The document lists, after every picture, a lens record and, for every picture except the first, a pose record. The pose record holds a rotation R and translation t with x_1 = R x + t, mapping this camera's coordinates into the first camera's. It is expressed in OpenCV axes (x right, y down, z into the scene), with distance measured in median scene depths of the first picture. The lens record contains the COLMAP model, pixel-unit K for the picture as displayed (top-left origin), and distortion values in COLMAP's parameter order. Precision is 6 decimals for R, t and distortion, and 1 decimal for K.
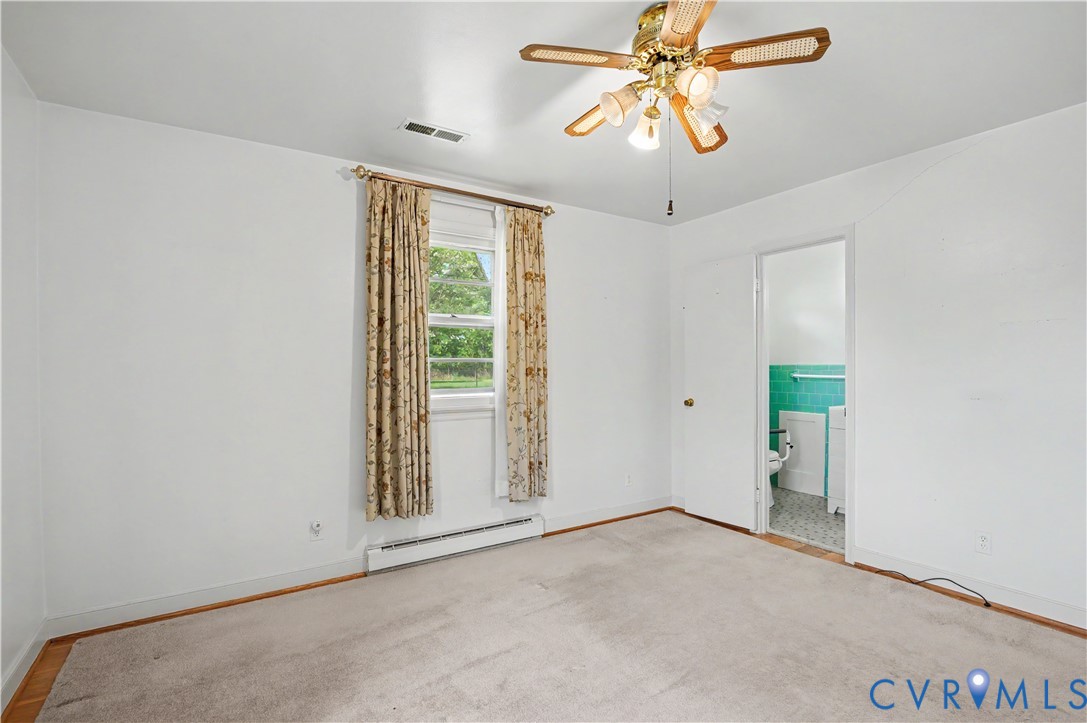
lens RADIAL K [[508.9, 0, 547.5], [0, 508.9, 364.8], [0, 0, 1]] dist [-0.020576, -0.001437]
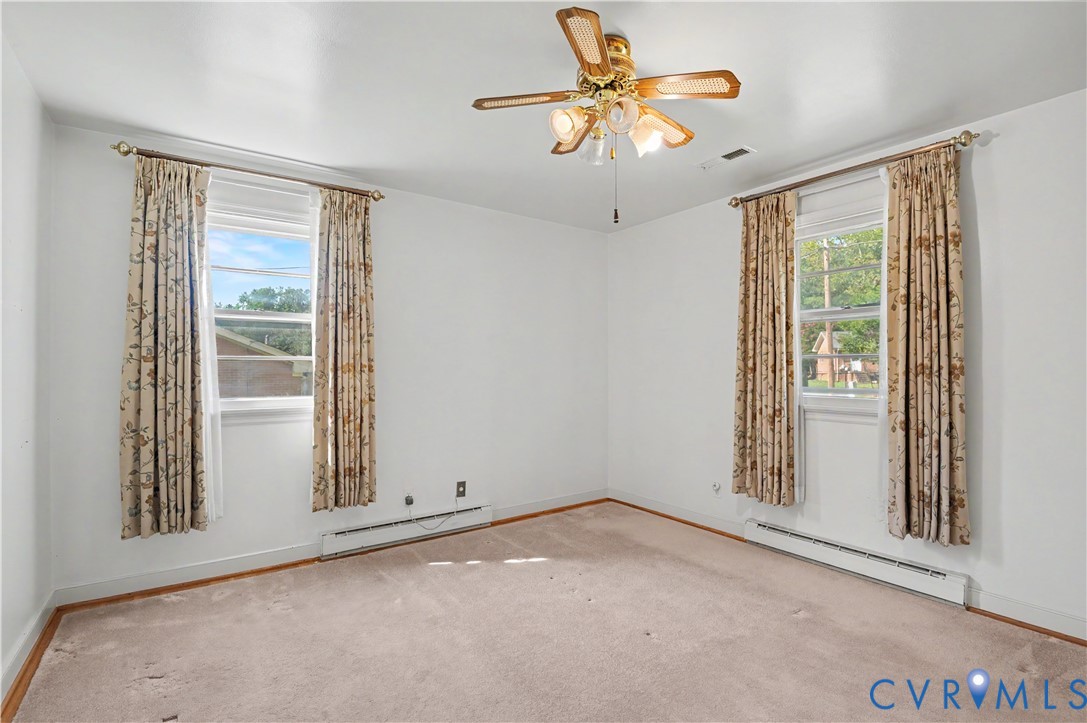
lens RADIAL K [[508.9, 0, 545.5], [0, 508.9, 362.9], [0, 0, 1]] dist [-0.020576, -0.001437]
pose [[0.039618, -0.002618, -0.999211, 0.773541], [0.000725, 0.999996, -0.002591, 0.004077], [0.999215, -0.000621, 0.039620, 0.475359]]
